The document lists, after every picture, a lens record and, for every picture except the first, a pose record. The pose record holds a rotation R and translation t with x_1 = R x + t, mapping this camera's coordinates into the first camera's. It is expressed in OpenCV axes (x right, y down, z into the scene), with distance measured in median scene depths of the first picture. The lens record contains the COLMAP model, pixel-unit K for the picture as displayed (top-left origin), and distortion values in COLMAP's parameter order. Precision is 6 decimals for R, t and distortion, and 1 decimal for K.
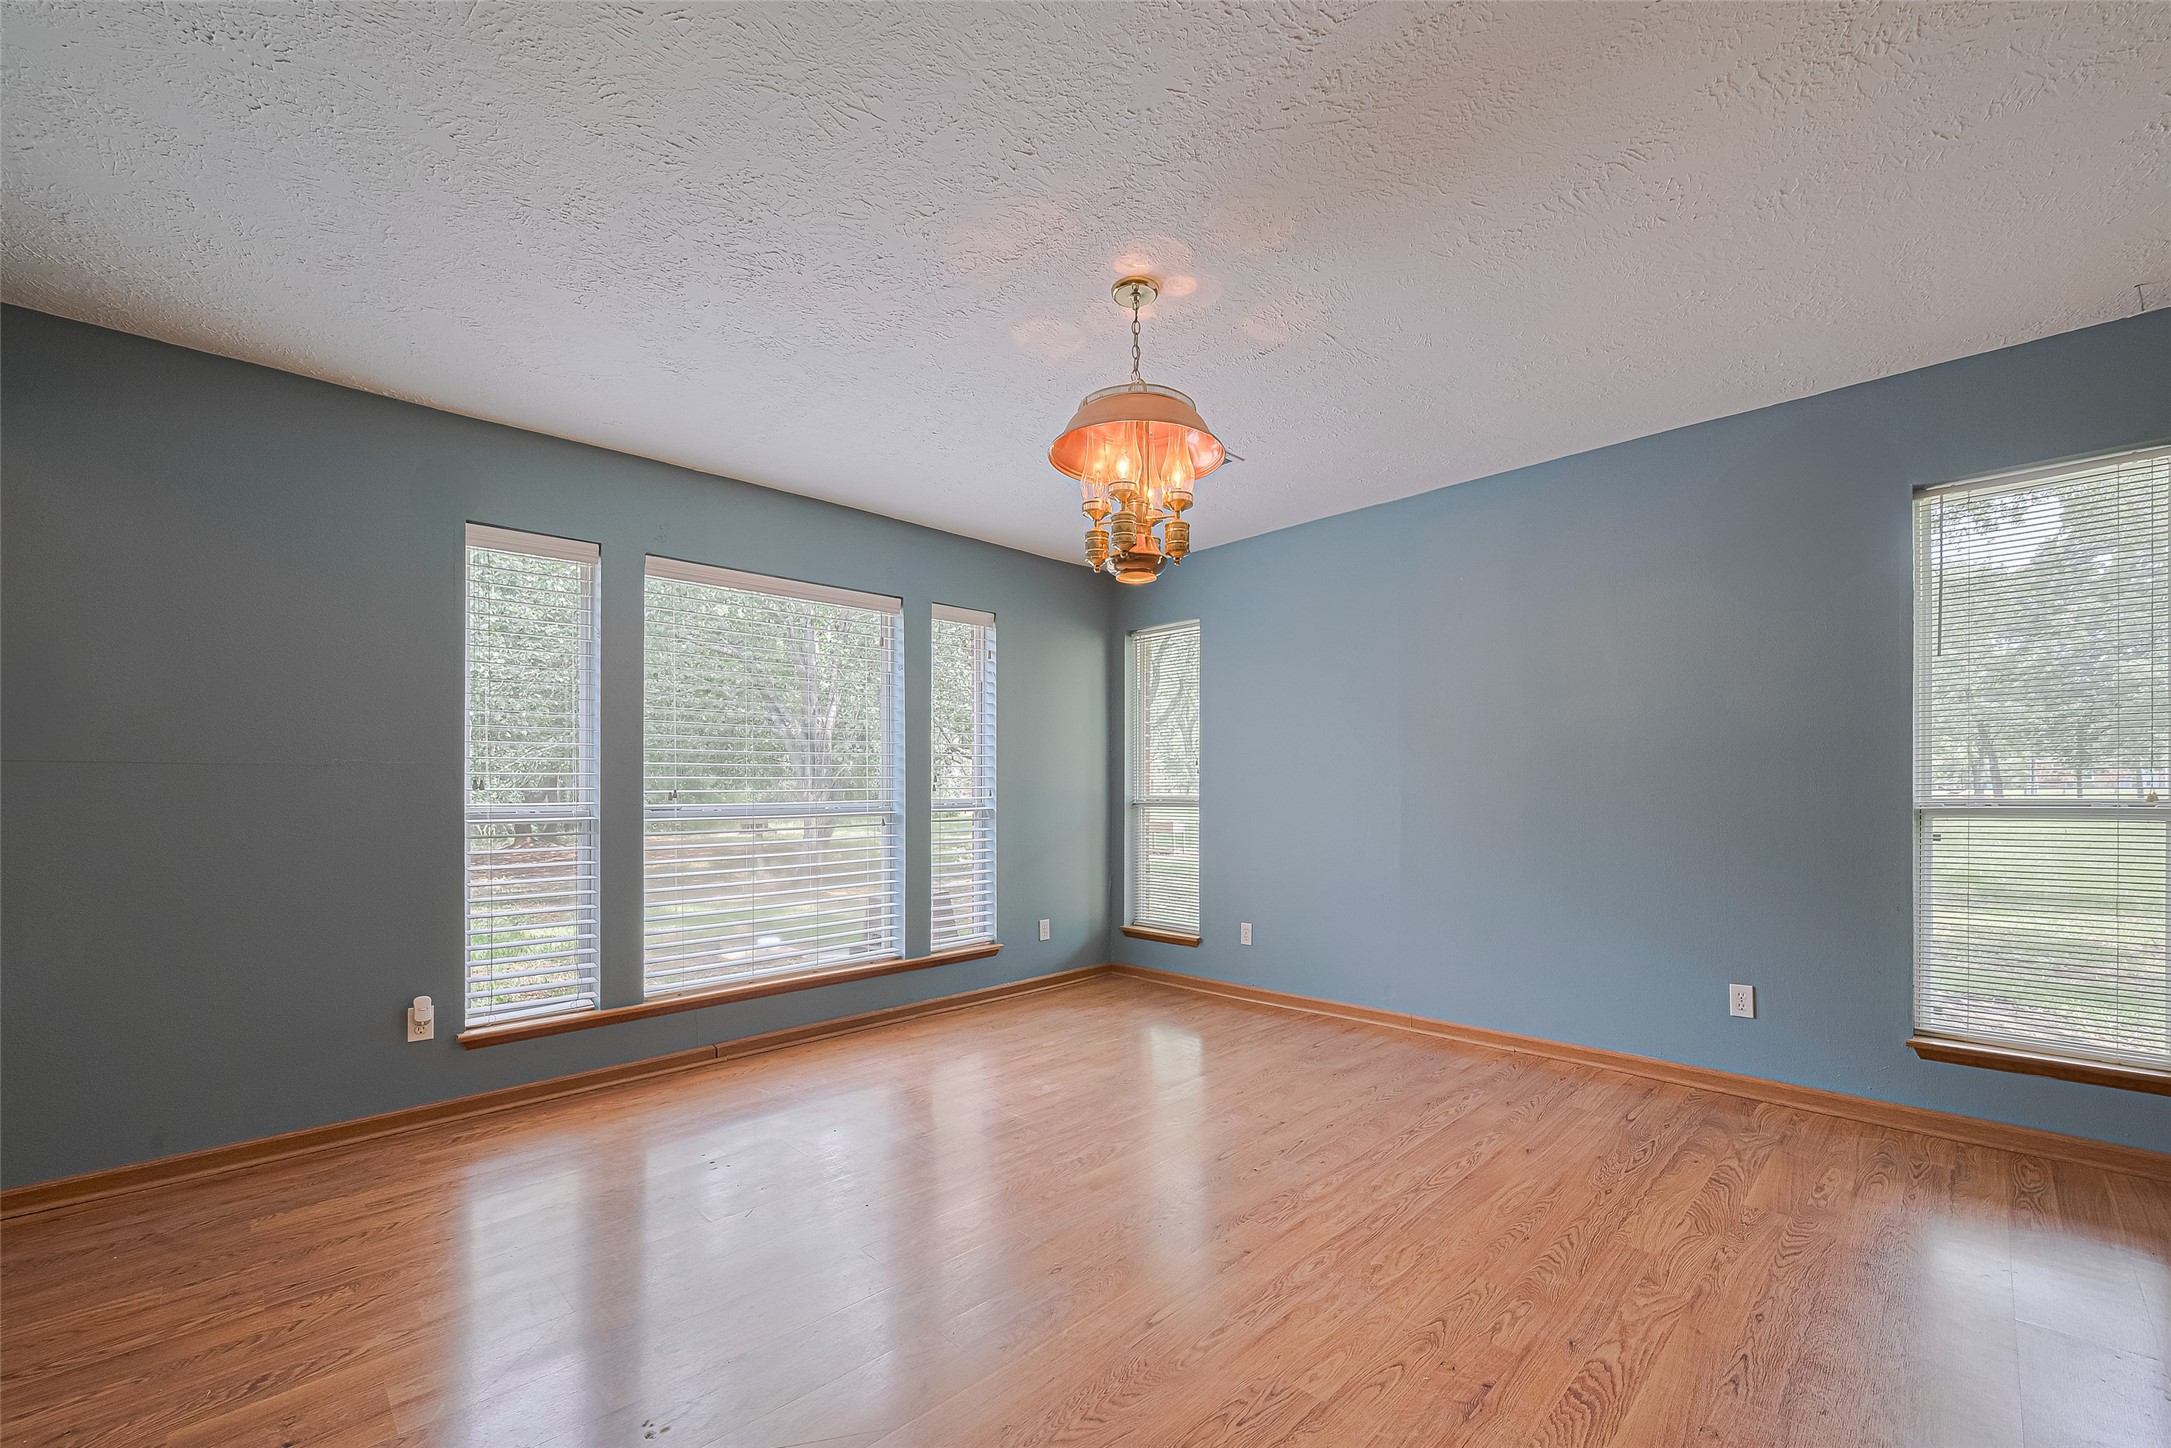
lens RADIAL K [[874.2, 0, 1081.4], [0, 874.2, 789.3], [0, 0, 1]] dist [-0.007855, -0.000359]
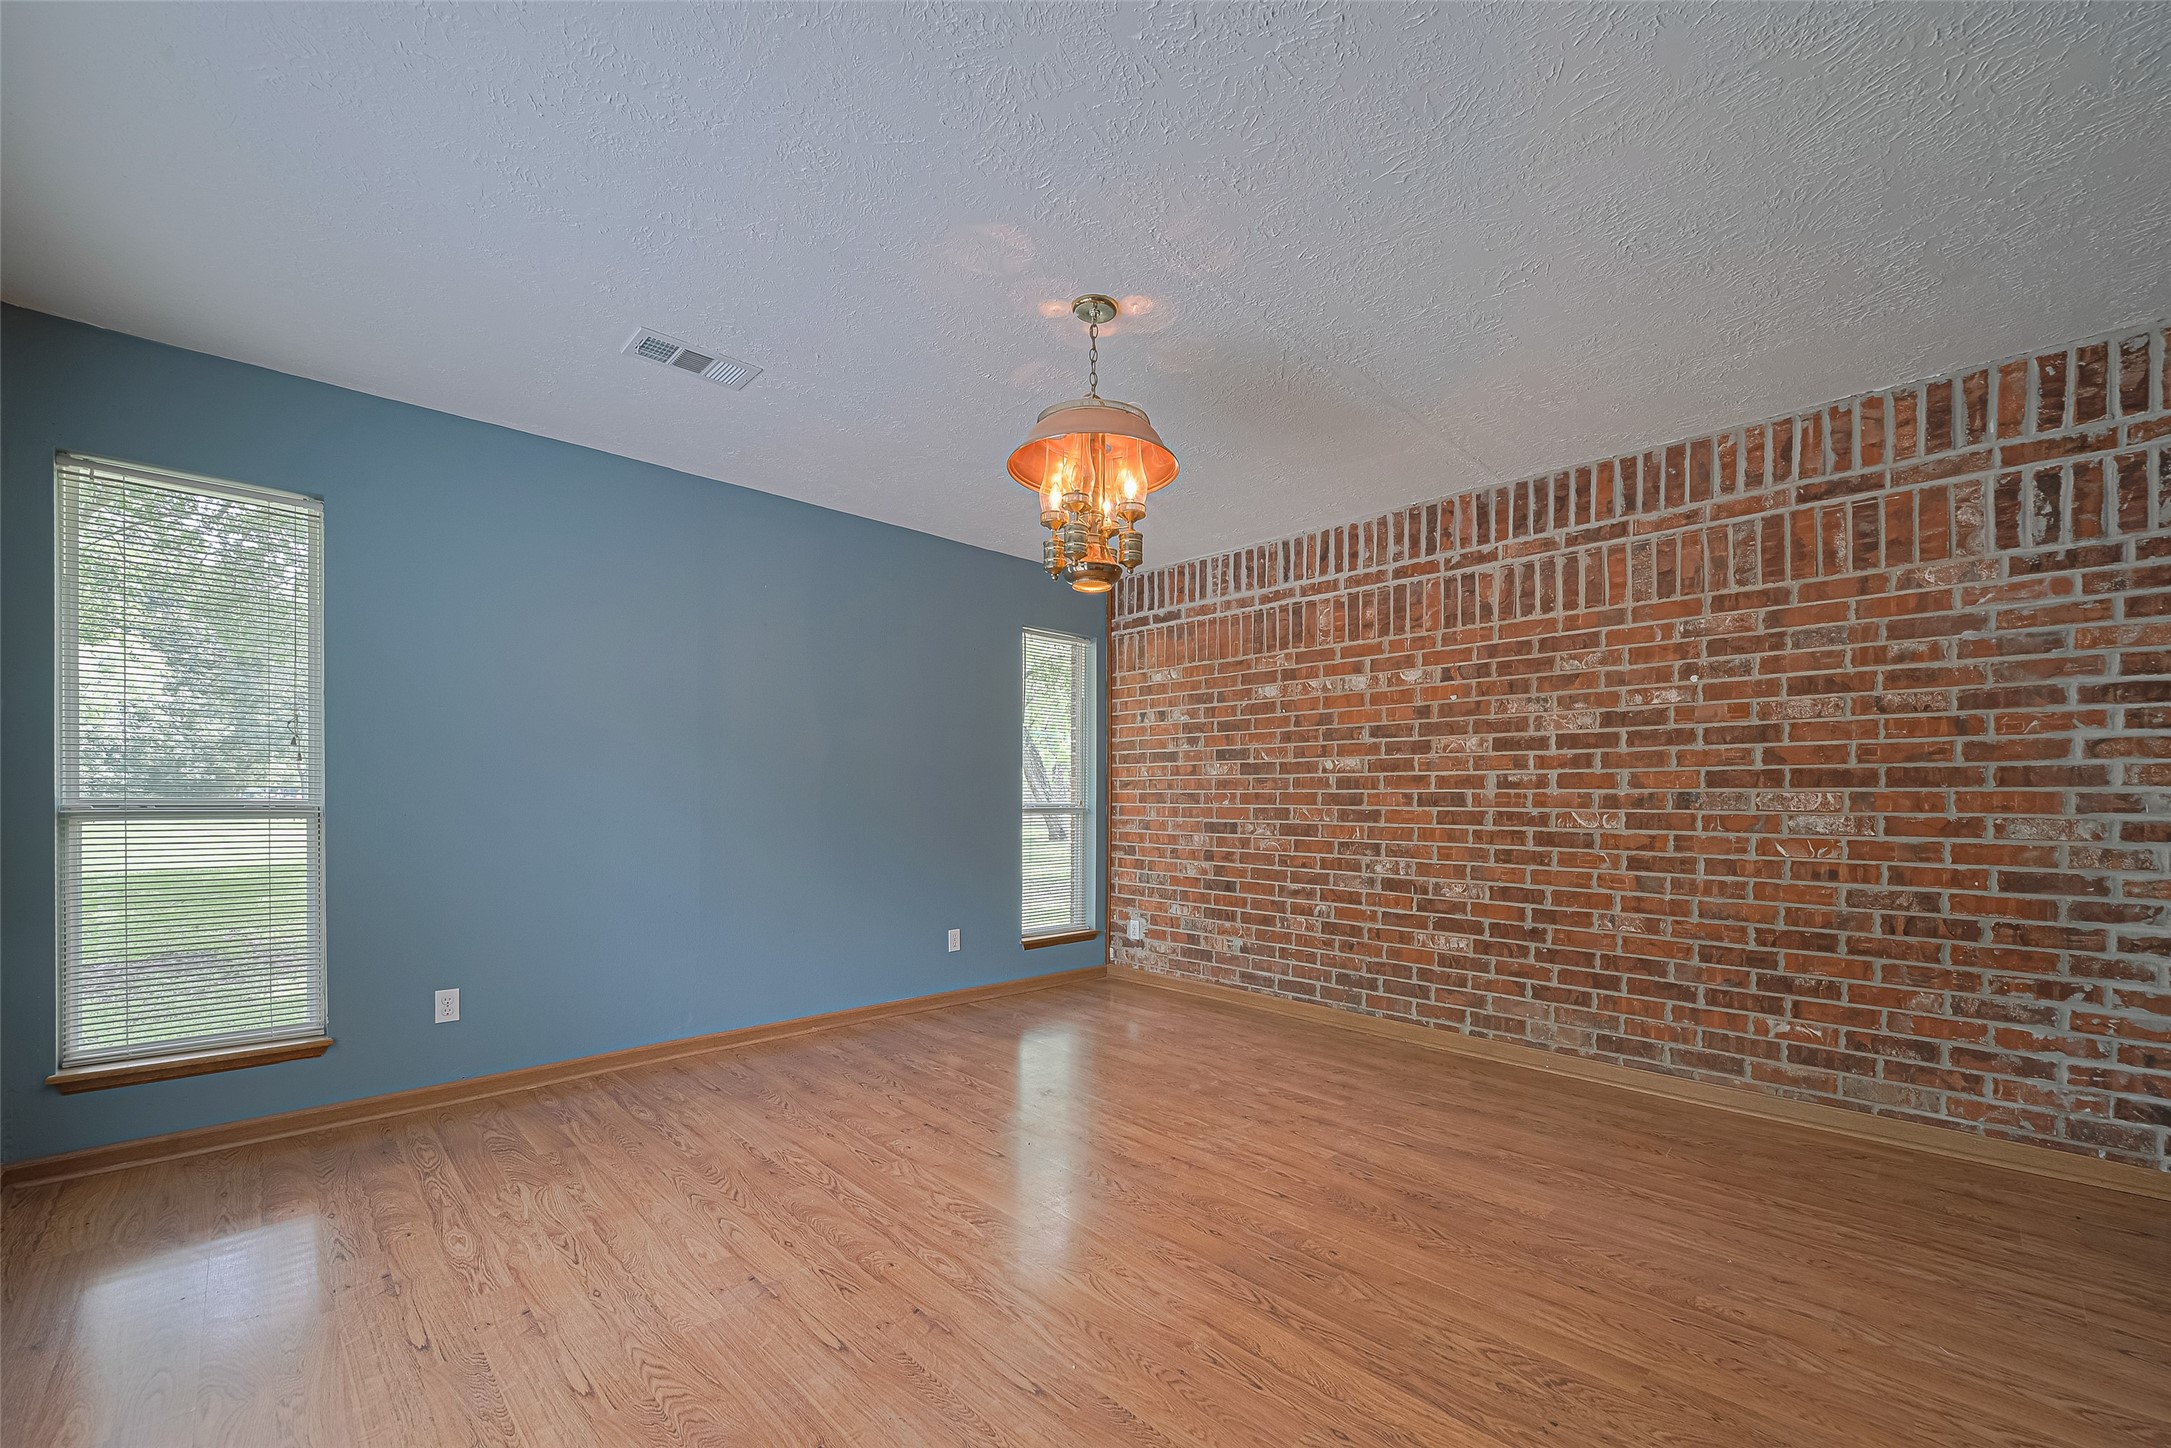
lens RADIAL K [[873.0, 0, 1126.7], [0, 873.0, 830.0], [0, 0, 1]] dist [-0.003856, -0.000534]
pose [[-0.018183, -0.029881, 0.999388, -0.672197], [-0.008444, 0.999522, 0.029731, 0.010107], [-0.999799, -0.007899, -0.018426, 0.693771]]
